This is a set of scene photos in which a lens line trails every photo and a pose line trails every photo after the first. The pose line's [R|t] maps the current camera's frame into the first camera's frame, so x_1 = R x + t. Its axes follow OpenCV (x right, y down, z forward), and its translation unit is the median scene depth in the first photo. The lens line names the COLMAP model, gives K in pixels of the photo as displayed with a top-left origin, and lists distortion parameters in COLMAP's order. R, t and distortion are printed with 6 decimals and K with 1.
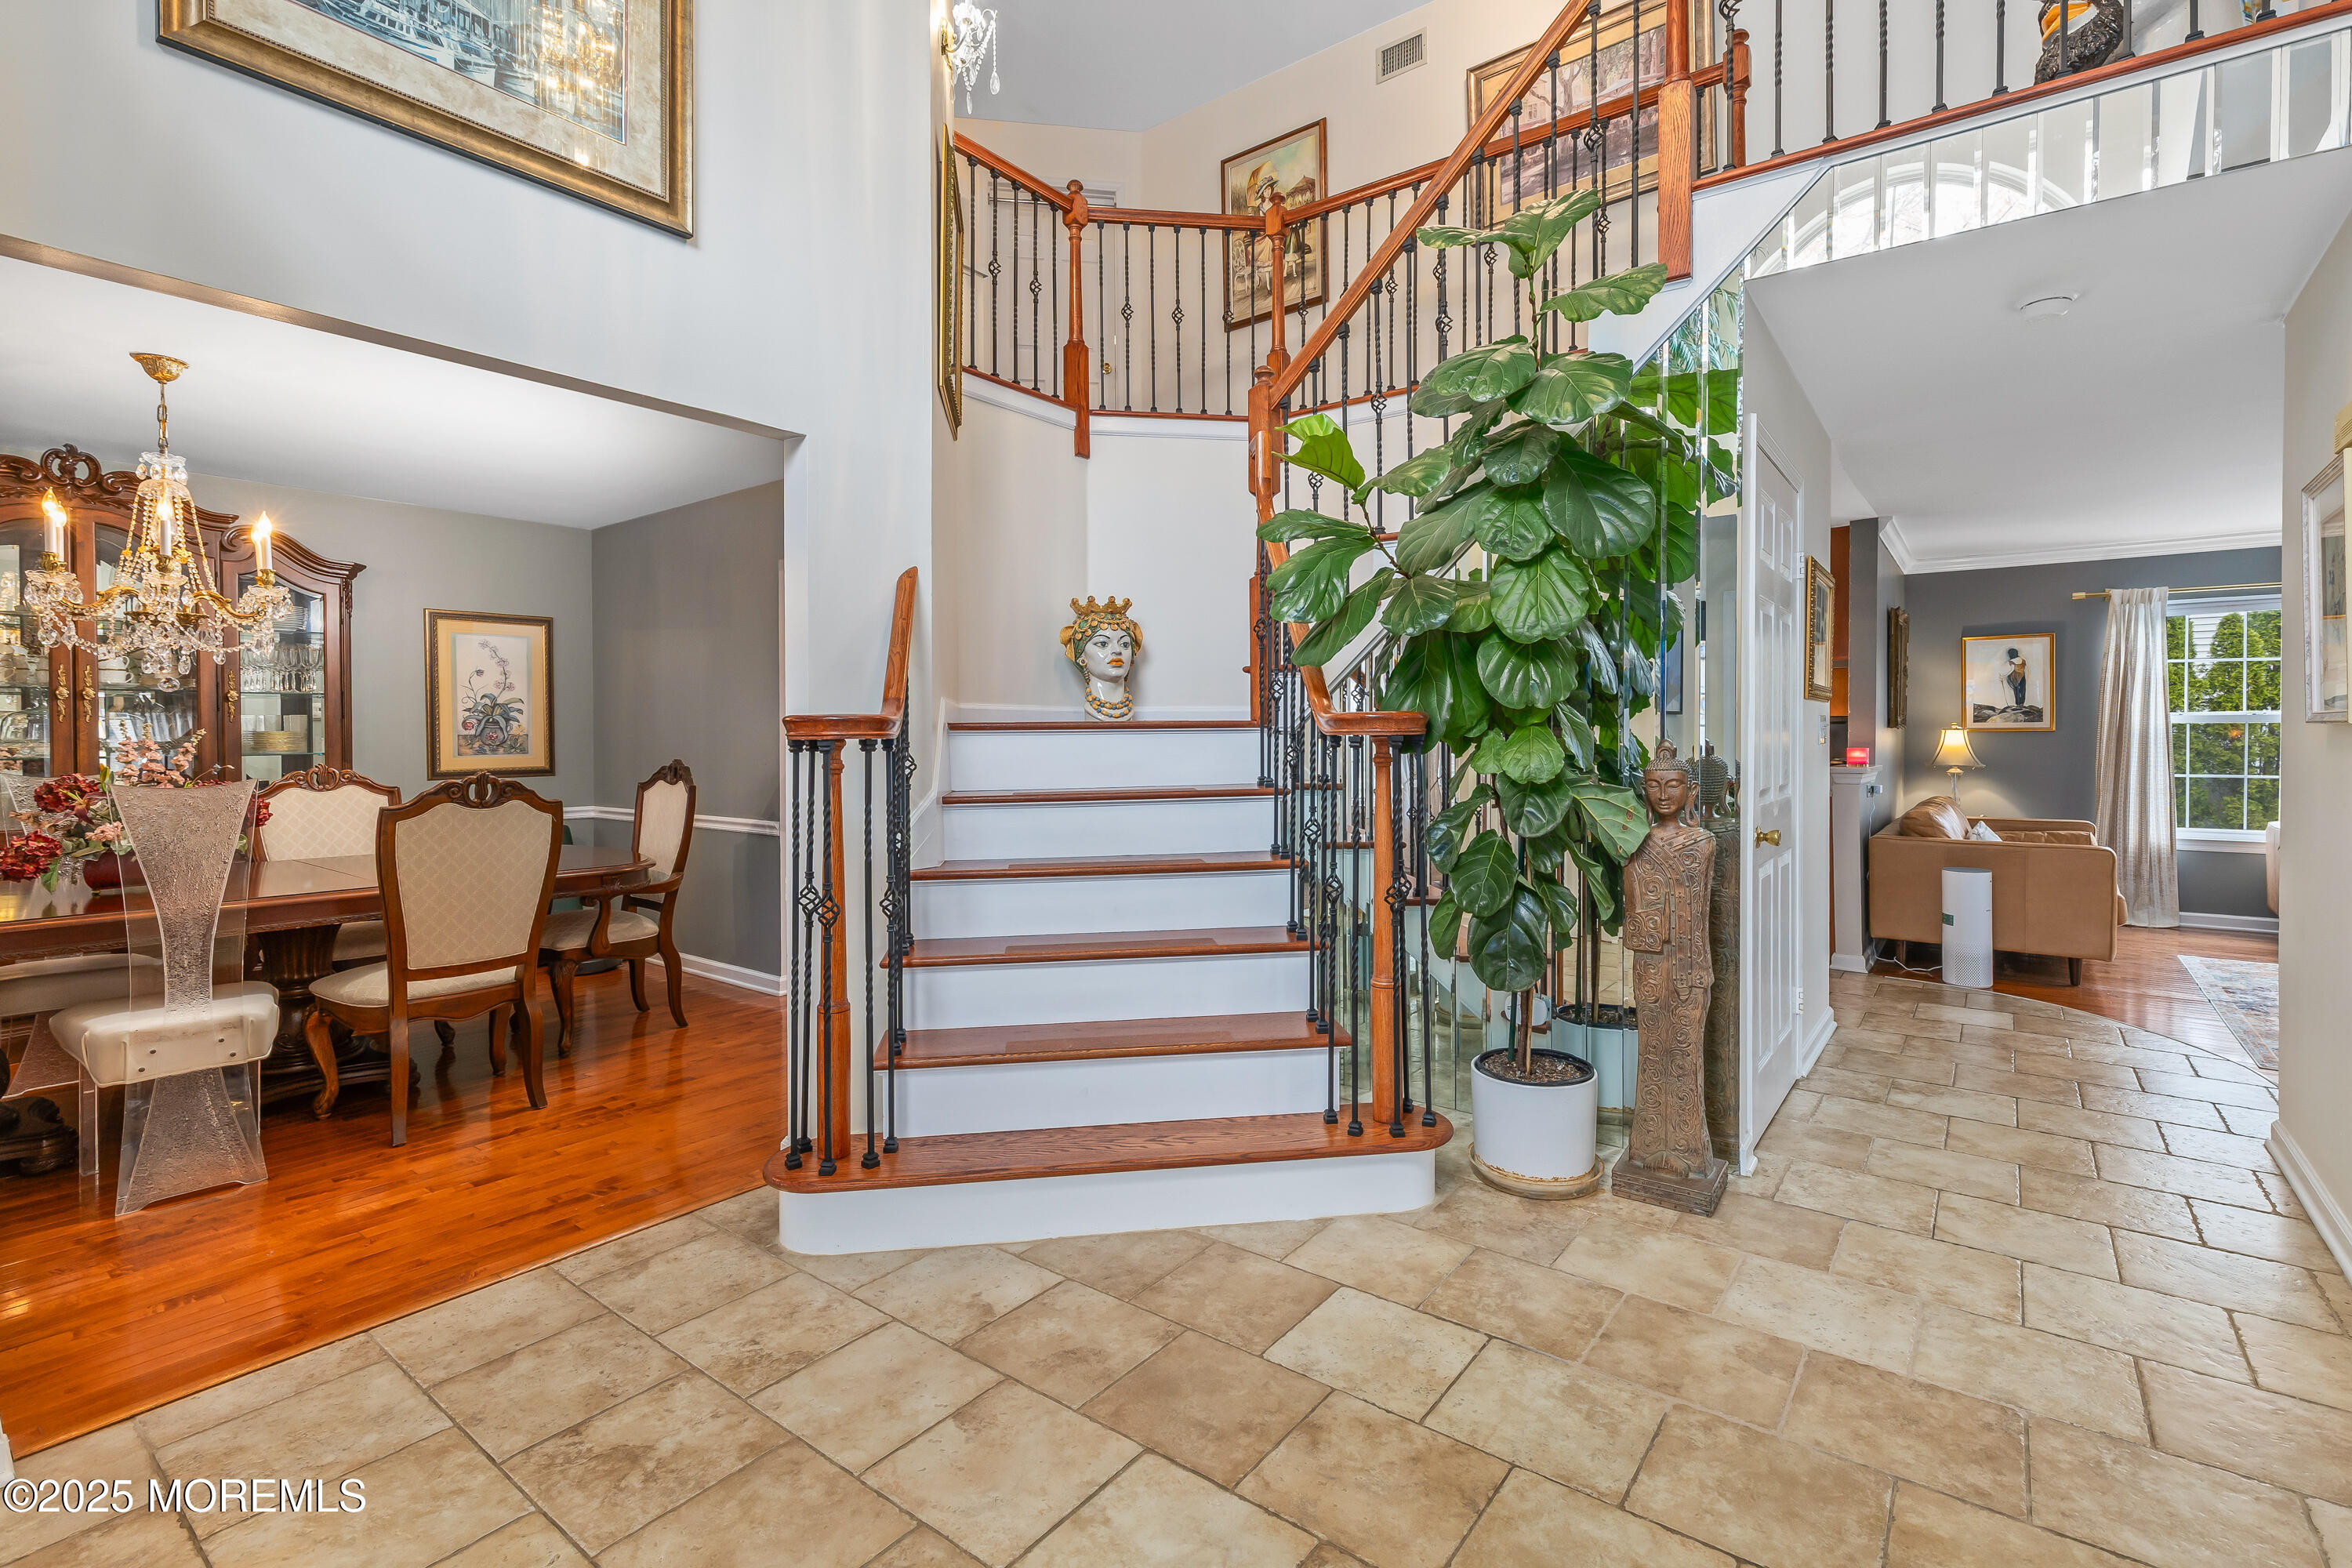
lens RADIAL K [[1067.1, 0, 1186.4], [0, 1067.1, 745.9], [0, 0, 1]] dist [0.012246, -0.001048]
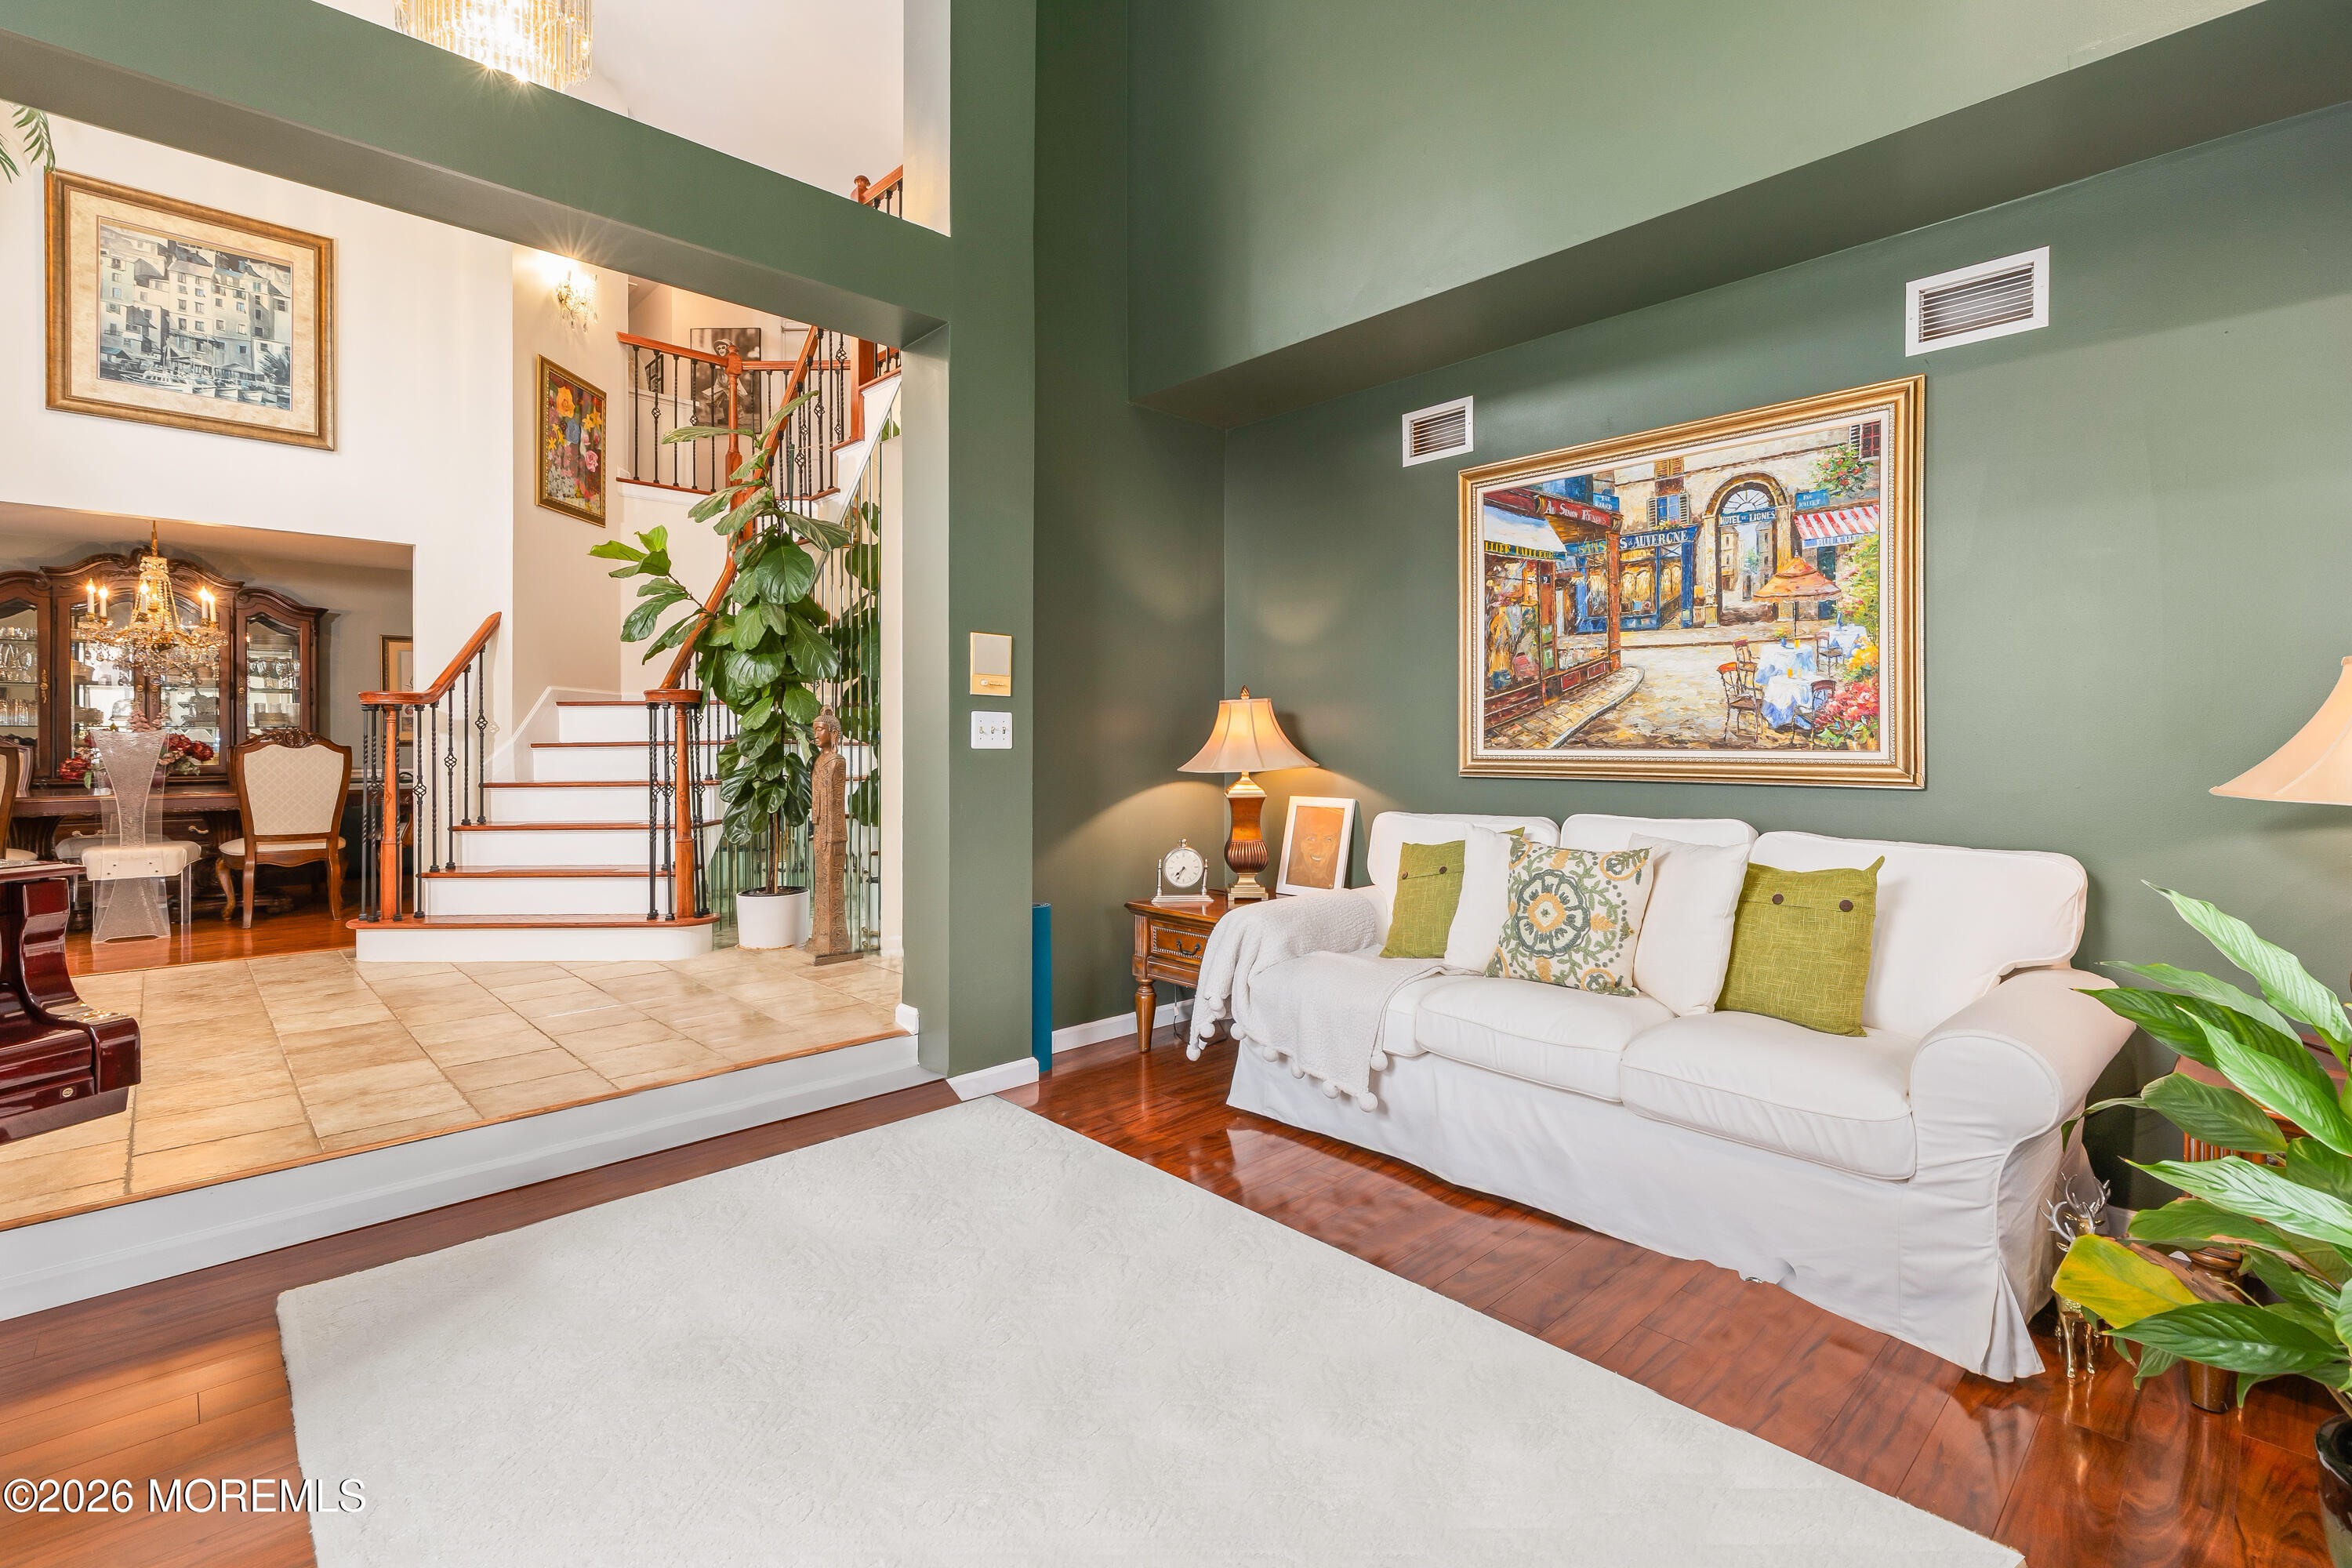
lens RADIAL K [[1067.1, 0, 1197.6], [0, 1067.1, 743.0], [0, 0, 1]] dist [0.012246, -0.001048]
pose [[0.988987, -0.001004, -0.148000, 1.590699], [0.000147, 0.999983, -0.005798, 0.084308], [0.148003, 0.005712, 0.988970, -0.814720]]
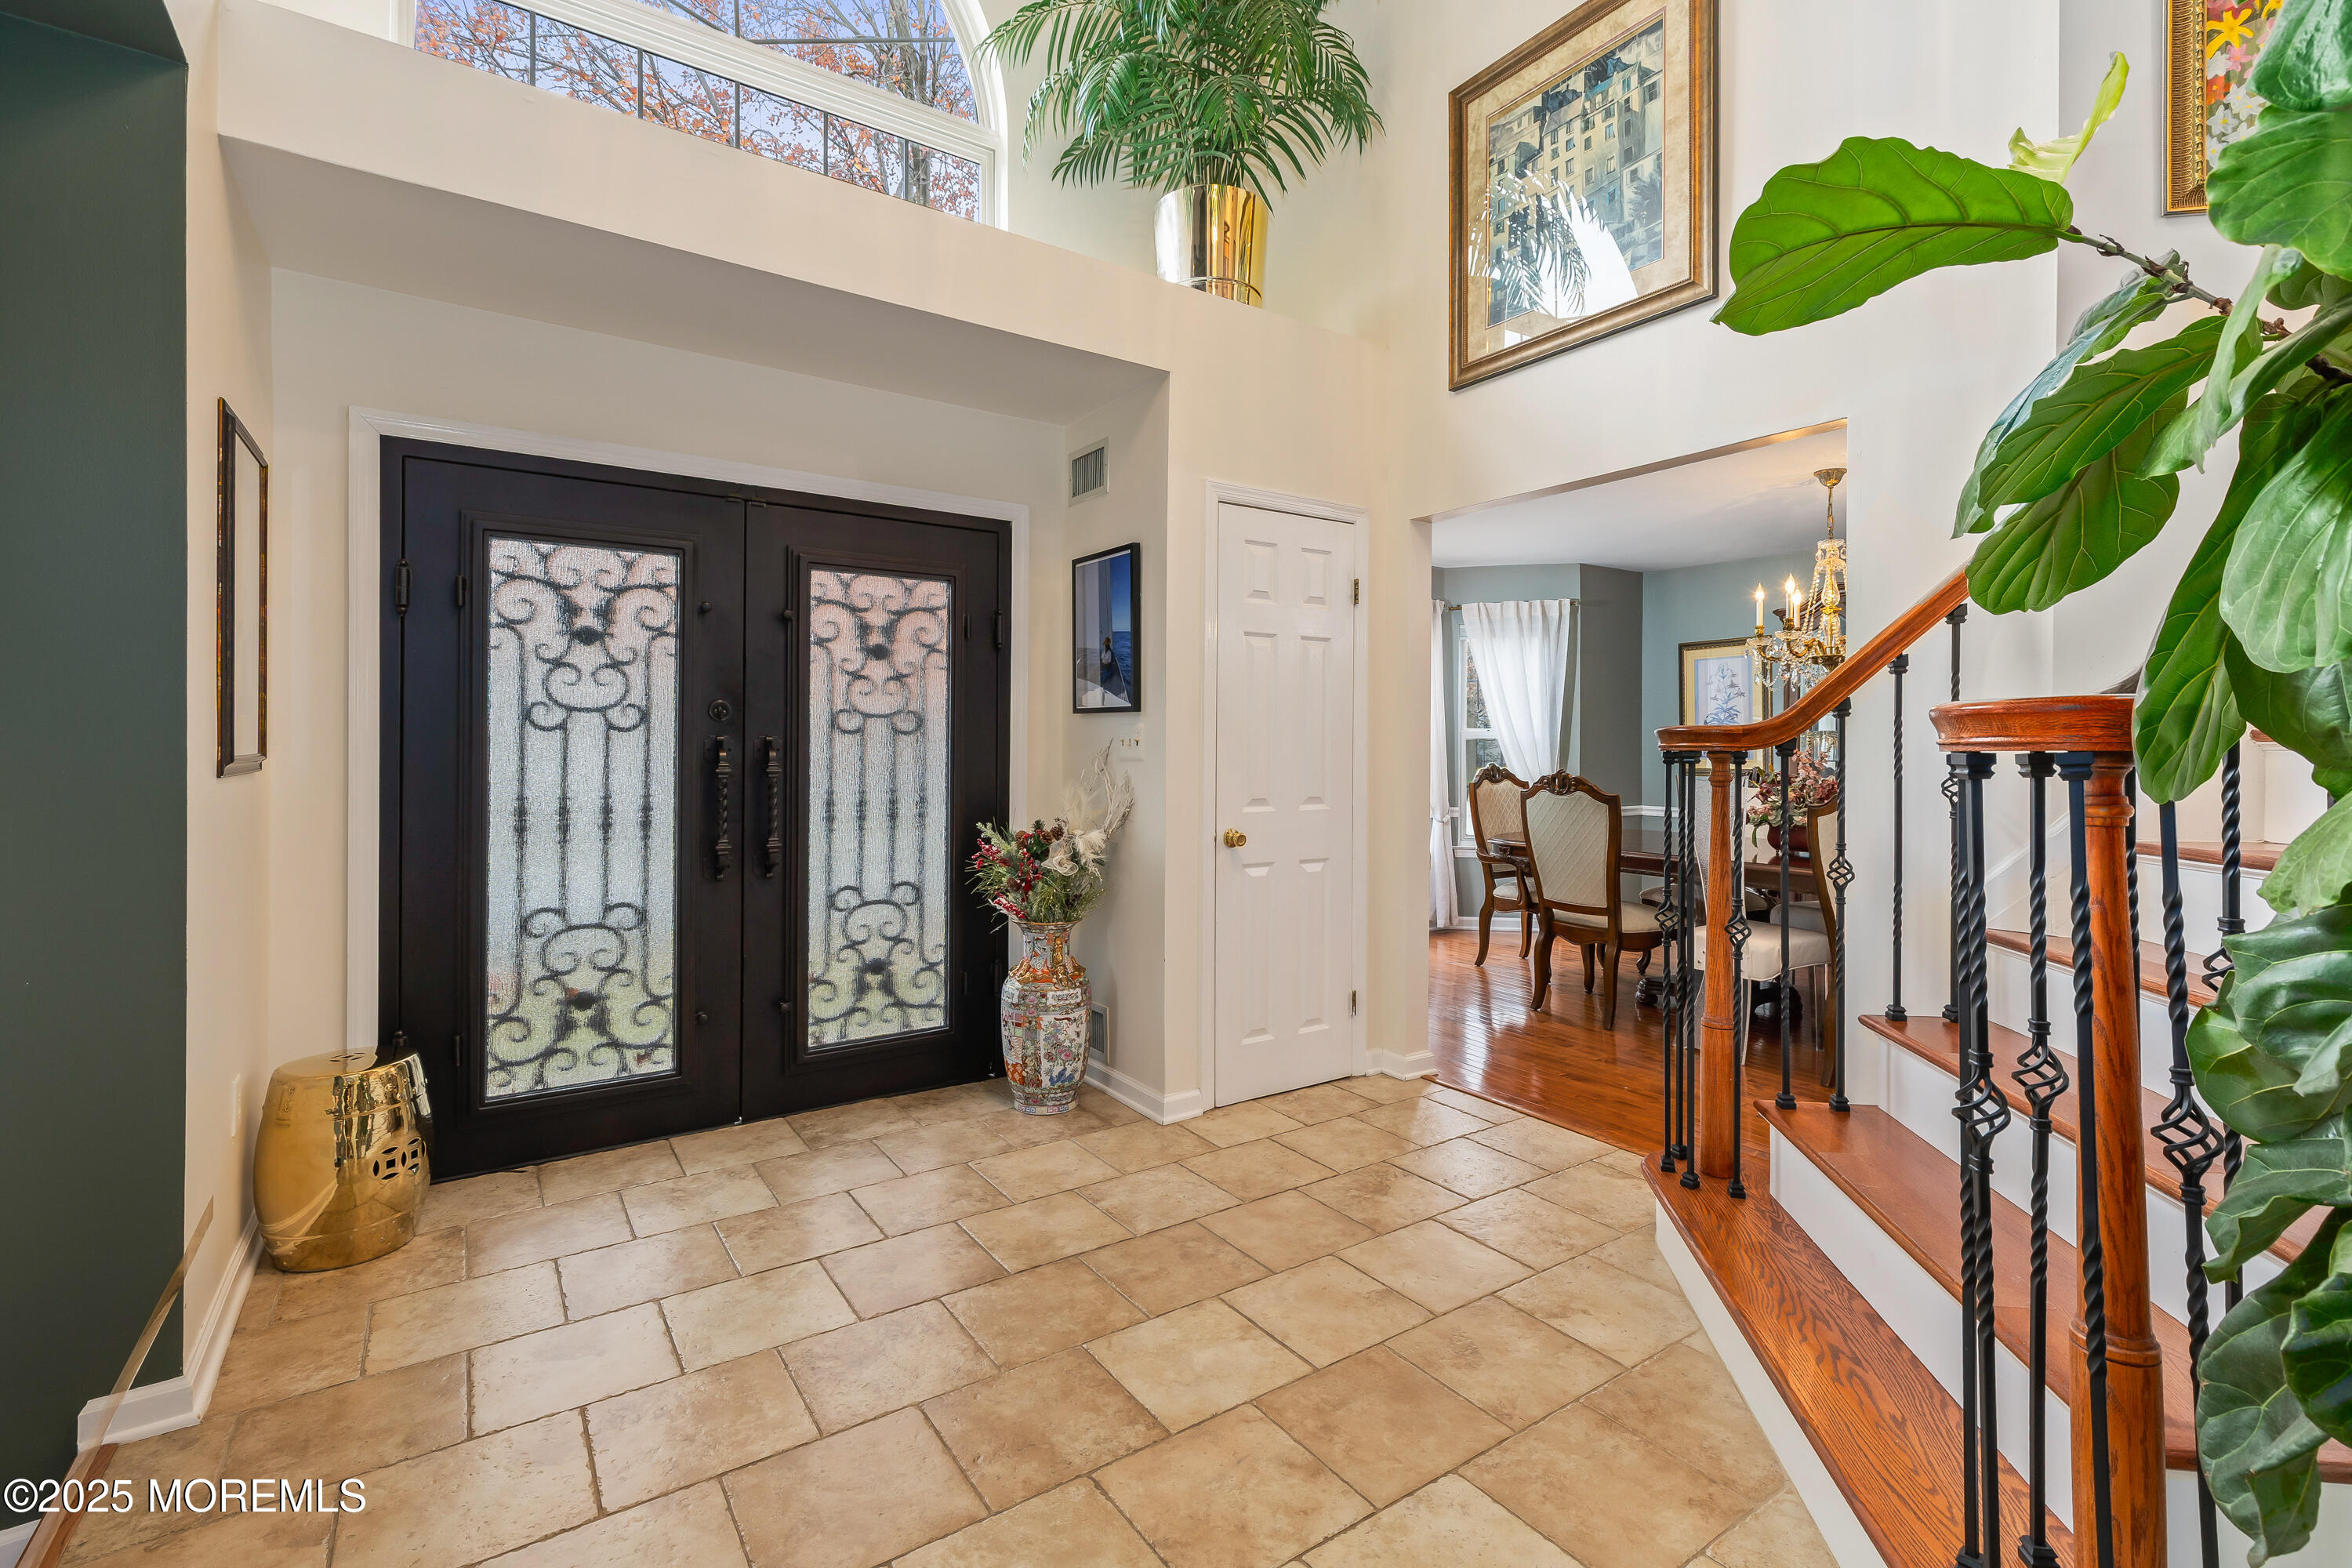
lens RADIAL K [[1067.1, 0, 1206.0], [0, 1067.1, 731.6], [0, 0, 1]] dist [0.012246, -0.001048]
pose [[-0.302079, -0.008507, -0.953245, 0.849820], [-0.010101, 0.999933, -0.005723, -0.014928], [0.953229, 0.007900, -0.302145, 0.949290]]
